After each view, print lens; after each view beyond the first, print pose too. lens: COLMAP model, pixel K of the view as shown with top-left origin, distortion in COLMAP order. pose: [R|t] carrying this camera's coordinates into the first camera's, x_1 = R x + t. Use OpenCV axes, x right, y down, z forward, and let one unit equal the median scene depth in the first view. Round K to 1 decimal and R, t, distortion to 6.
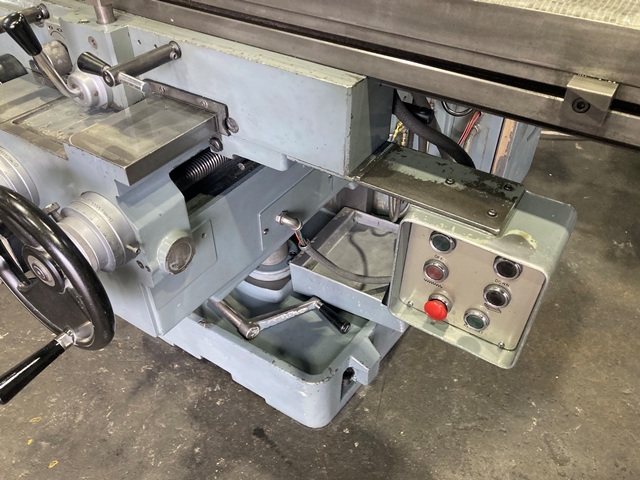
lens RADIAL K [[519.9, 0, 320.0], [0, 519.9, 240.0], [0, 0, 1]] dist [0.039617, -0.046324]
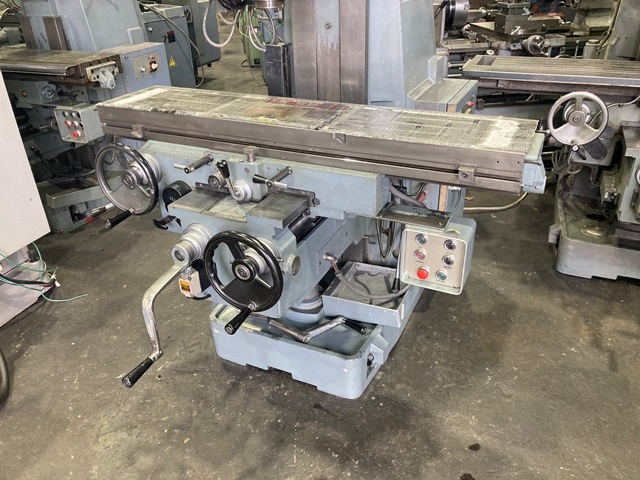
lens RADIAL K [[518.8, 0, 322.6], [0, 518.8, 235.5], [0, 0, 1]] dist [0.030632, -0.008176]
pose [[0.989877, -0.095232, 0.105237, -0.219083], [0.115418, 0.971642, -0.206375, 0.205542], [-0.082599, 0.216432, 0.972797, -0.598743]]
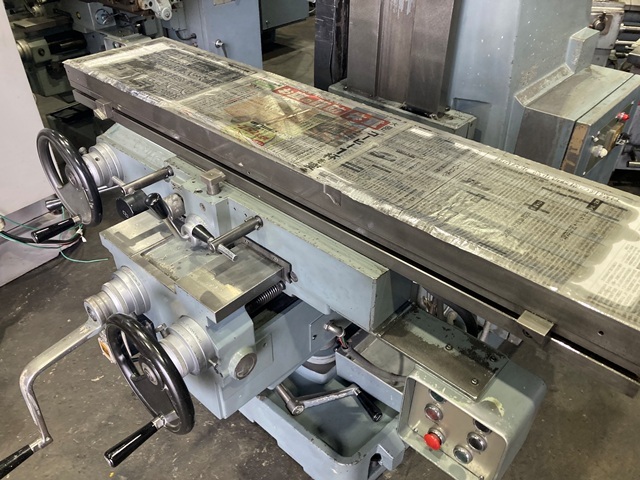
lens RADIAL K [[520.4, 0, 314.6], [0, 520.4, 242.8], [0, 0, 1]] dist [0.019485, -0.008751]
pose [[0.985485, 0.094505, -0.141027, 0.038983], [-0.103260, 0.993071, -0.056094, -0.137469], [0.134749, 0.069842, 0.988415, -0.191443]]
